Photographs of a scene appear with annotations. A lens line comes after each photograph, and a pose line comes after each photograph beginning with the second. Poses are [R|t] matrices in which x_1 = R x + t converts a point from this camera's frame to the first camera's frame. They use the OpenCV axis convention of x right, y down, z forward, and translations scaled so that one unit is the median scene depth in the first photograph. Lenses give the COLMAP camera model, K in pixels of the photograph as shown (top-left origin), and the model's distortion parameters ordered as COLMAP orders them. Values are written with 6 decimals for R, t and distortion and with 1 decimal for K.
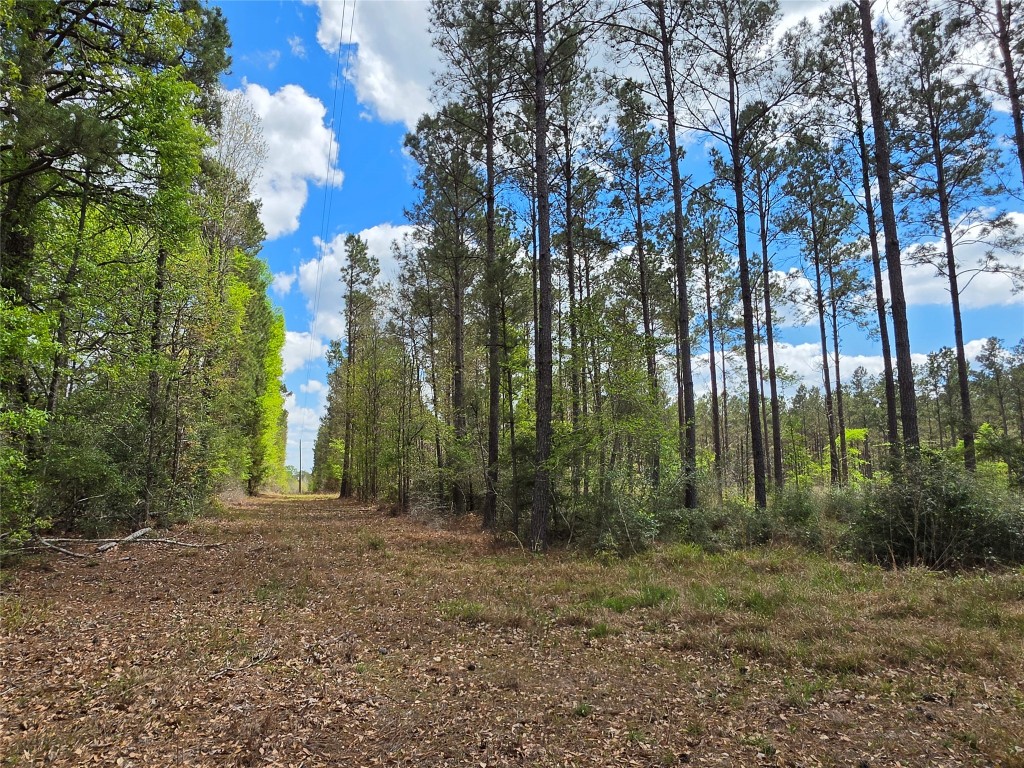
lens RADIAL K [[682.0, 0, 518.1], [0, 682.0, 386.6], [0, 0, 1]] dist [0.005703, 0.000520]
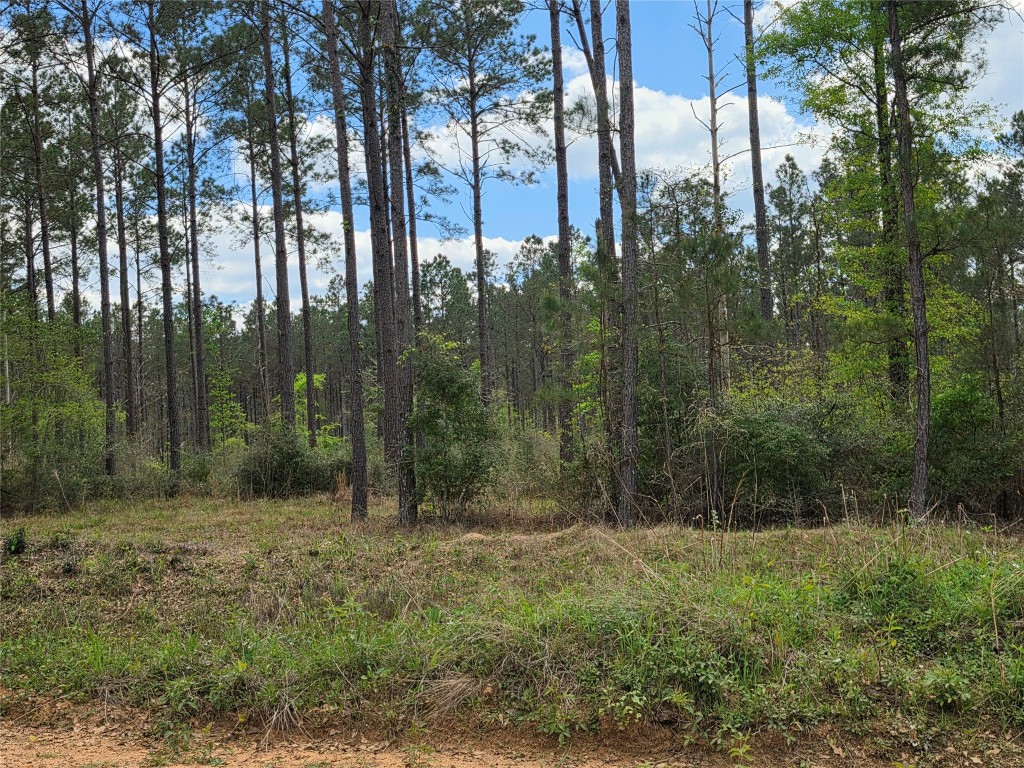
lens RADIAL K [[1293.0, 0, 493.2], [0, 1293.0, 379.0], [0, 0, 1]] dist [0.079691, 0.000000]
pose [[0.847137, -0.009774, 0.531285, -0.098631], [-0.035101, 0.996618, 0.074304, -0.045235], [-0.530214, -0.081594, 0.843929, -0.317443]]
